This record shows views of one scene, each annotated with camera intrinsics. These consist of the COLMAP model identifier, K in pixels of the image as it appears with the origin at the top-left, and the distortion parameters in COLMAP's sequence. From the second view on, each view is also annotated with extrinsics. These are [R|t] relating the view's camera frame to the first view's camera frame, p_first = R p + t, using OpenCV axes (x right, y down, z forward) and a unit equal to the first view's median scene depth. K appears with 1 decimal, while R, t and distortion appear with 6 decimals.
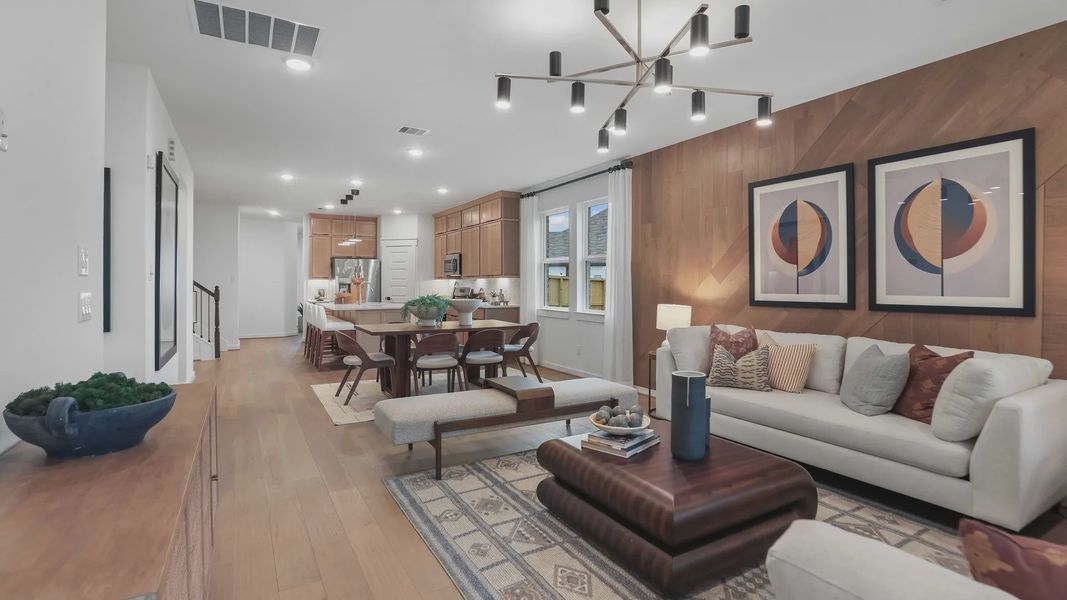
lens RADIAL K [[497.6, 0, 539.9], [0, 497.6, 280.7], [0, 0, 1]] dist [-0.025645, 0.003531]
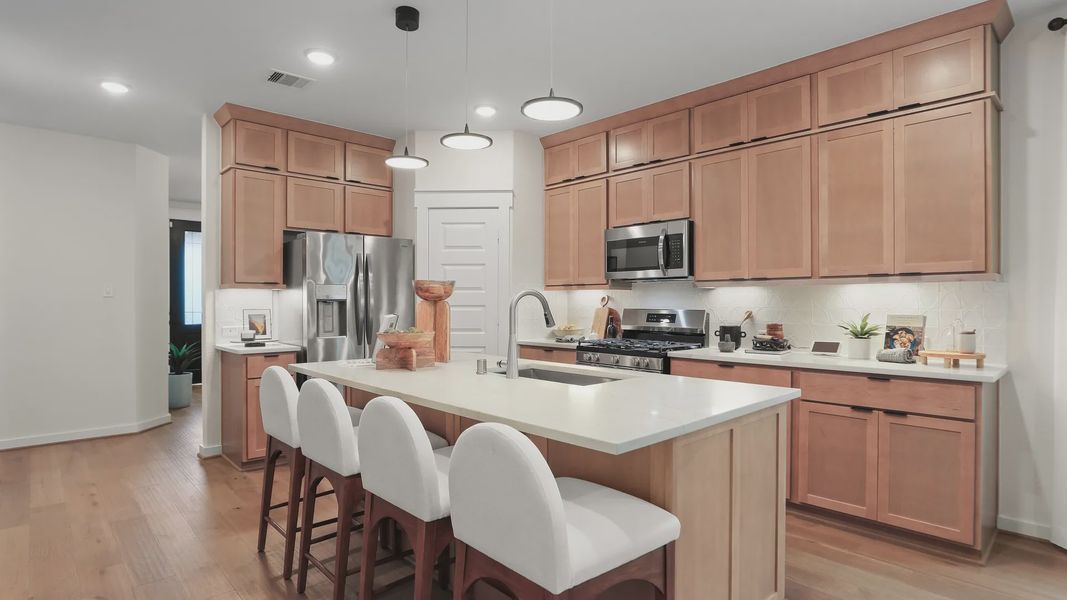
lens RADIAL K [[547.2, 0, 537.3], [0, 547.2, 305.4], [0, 0, 1]] dist [-0.016988, 0.001507]
pose [[0.975175, -0.001221, 0.221433, -0.393186], [-0.001884, 0.999903, 0.013809, 0.004964], [-0.221428, -0.013884, 0.975078, 0.665991]]
